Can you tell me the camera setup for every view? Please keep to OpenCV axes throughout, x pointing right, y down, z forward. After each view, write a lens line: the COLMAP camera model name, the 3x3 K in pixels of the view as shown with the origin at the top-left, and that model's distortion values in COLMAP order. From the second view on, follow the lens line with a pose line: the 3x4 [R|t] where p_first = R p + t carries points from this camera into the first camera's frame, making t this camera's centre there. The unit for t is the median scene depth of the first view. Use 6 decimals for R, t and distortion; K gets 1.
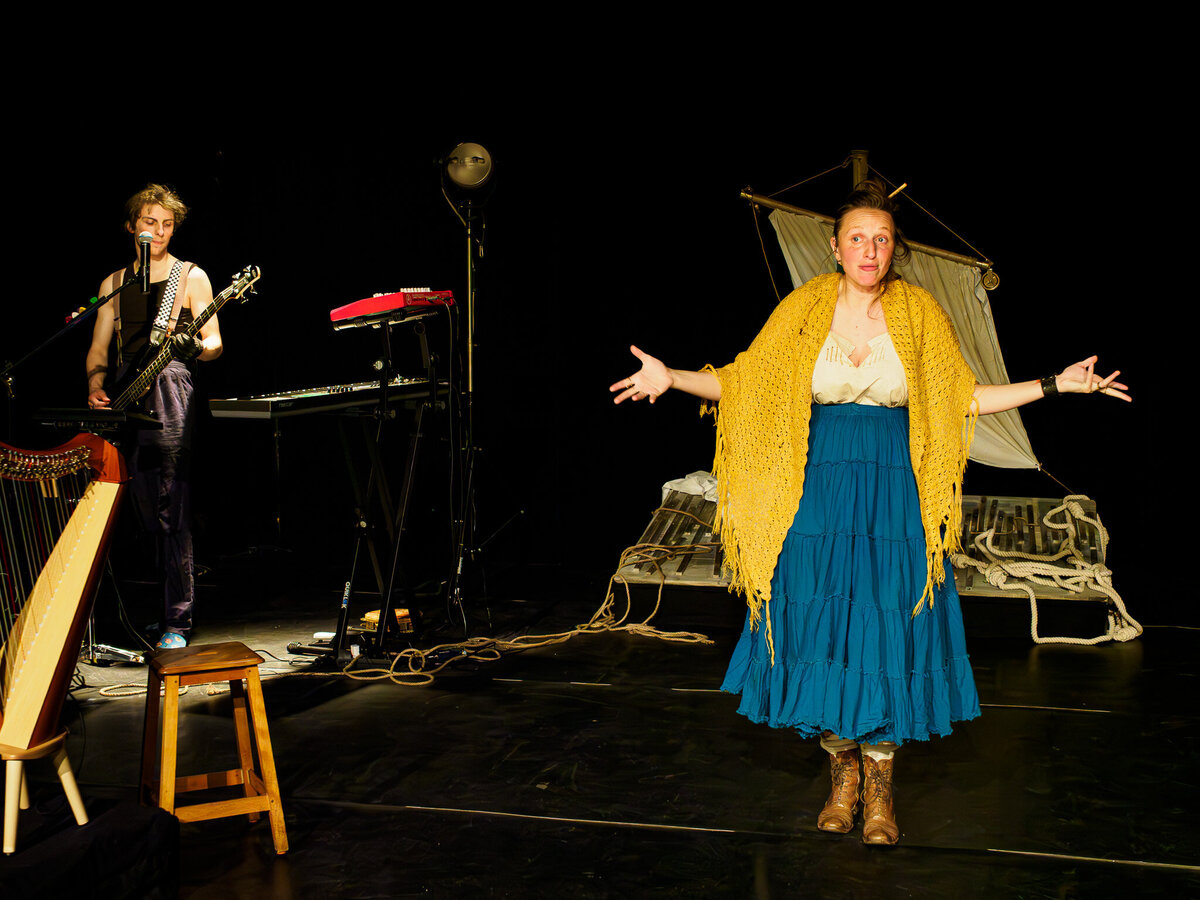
lens RADIAL K [[1804.4, 0, 599.4], [0, 1804.4, 421.7], [0, 0, 1]] dist [-0.107720, 0.659682]
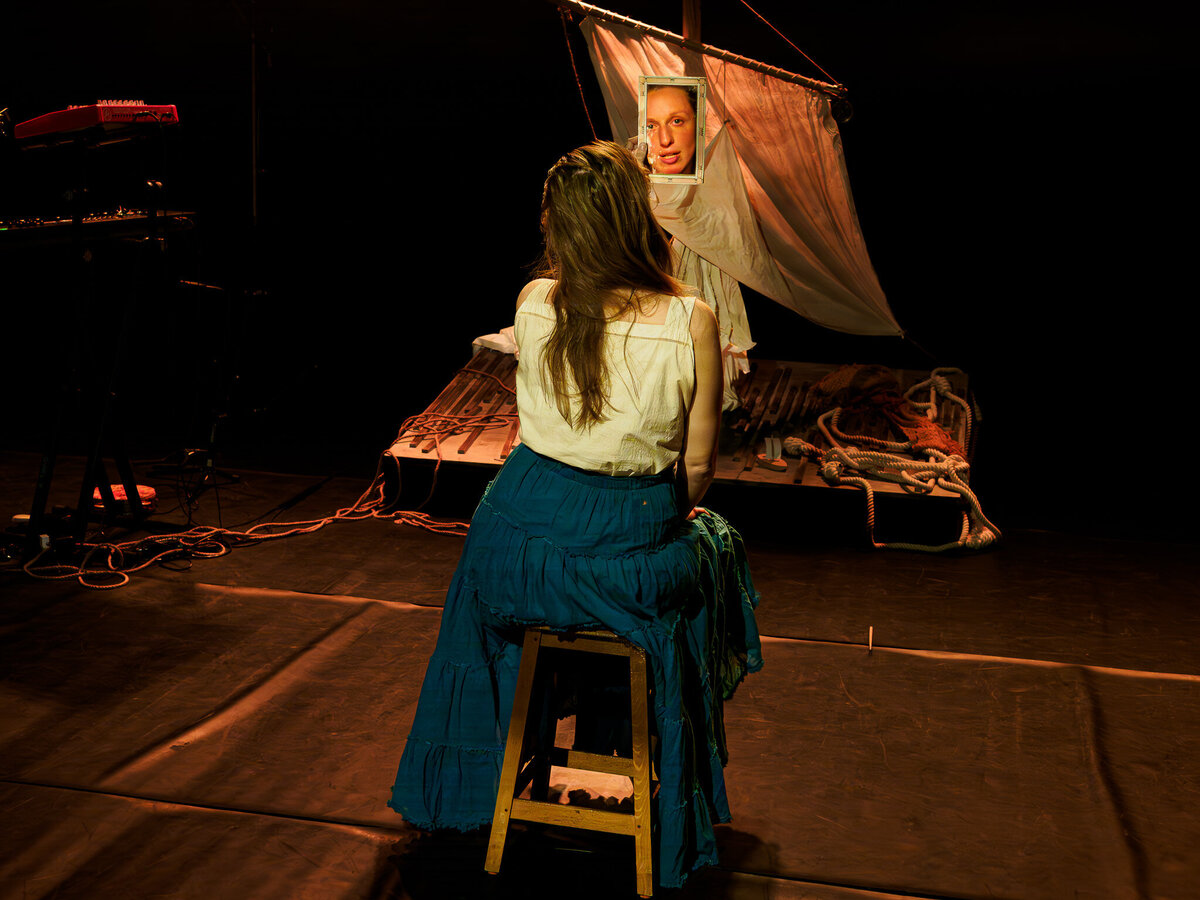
lens RADIAL K [[1804.4, 0, 599.4], [0, 1804.4, 421.7], [0, 0, 1]] dist [-0.107720, 0.659682]
pose [[0.999449, 0.025692, 0.020997, 0.094466], [-0.027586, 0.995041, 0.095566, -0.012371], [-0.018438, -0.096092, 0.995202, 0.167599]]
